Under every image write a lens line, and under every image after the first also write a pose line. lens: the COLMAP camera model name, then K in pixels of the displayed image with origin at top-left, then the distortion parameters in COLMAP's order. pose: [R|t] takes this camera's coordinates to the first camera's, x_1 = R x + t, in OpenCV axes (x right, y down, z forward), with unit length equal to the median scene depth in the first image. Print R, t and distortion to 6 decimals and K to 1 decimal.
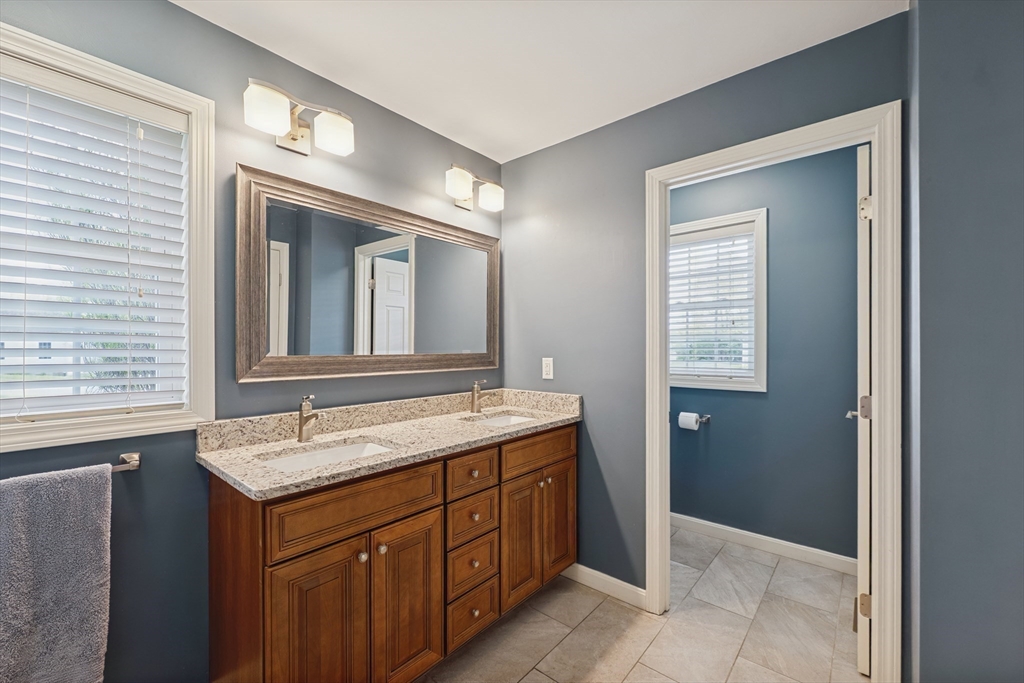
lens RADIAL K [[420.5, 0, 513.2], [0, 420.5, 348.5], [0, 0, 1]] dist [-0.000416, -0.000033]
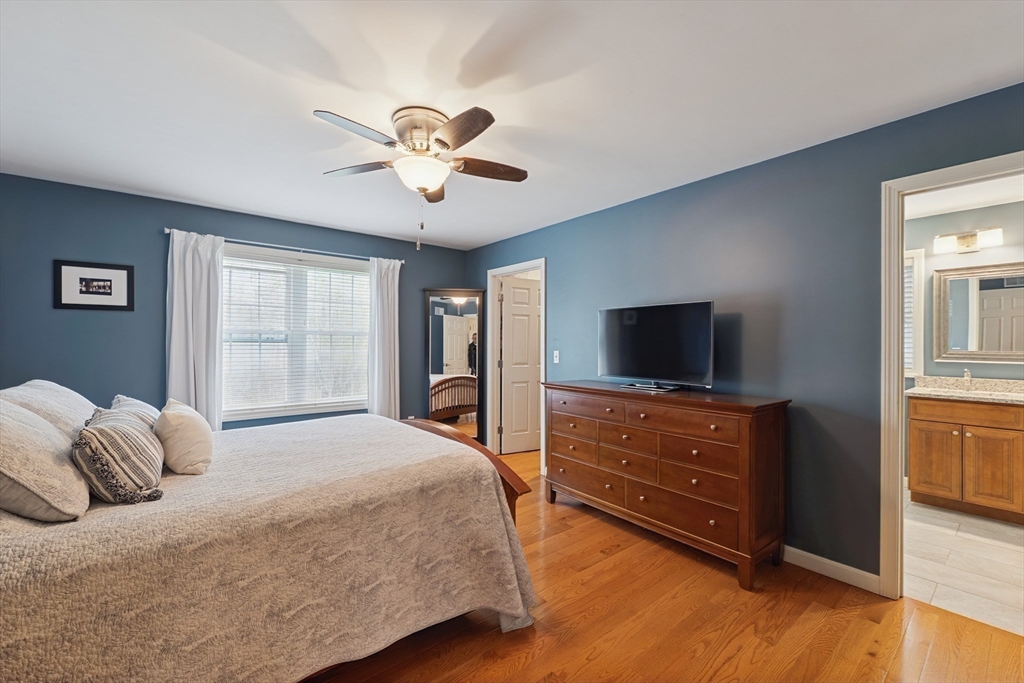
lens RADIAL K [[420.5, 0, 511.7], [0, 420.5, 344.0], [0, 0, 1]] dist [-0.000416, -0.000033]
pose [[-0.180092, 0.002104, -0.983647, 1.946119], [-0.005236, 0.999981, 0.003098, -0.011113], [0.983636, 0.005708, -0.180078, -0.852356]]
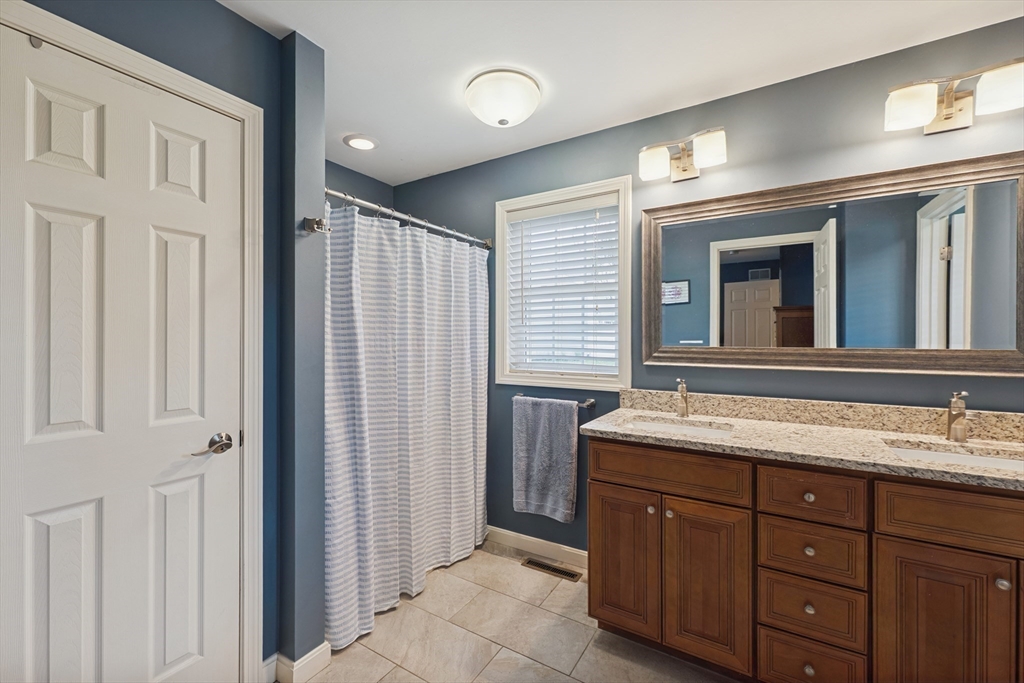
lens RADIAL K [[420.5, 0, 512.1], [0, 420.5, 339.2], [0, 0, 1]] dist [-0.000416, -0.000033]
pose [[0.155360, 0.003216, -0.987853, 0.619787], [-0.003352, 0.999991, 0.002729, -0.005287], [0.987852, 0.002888, 0.155370, 0.313137]]
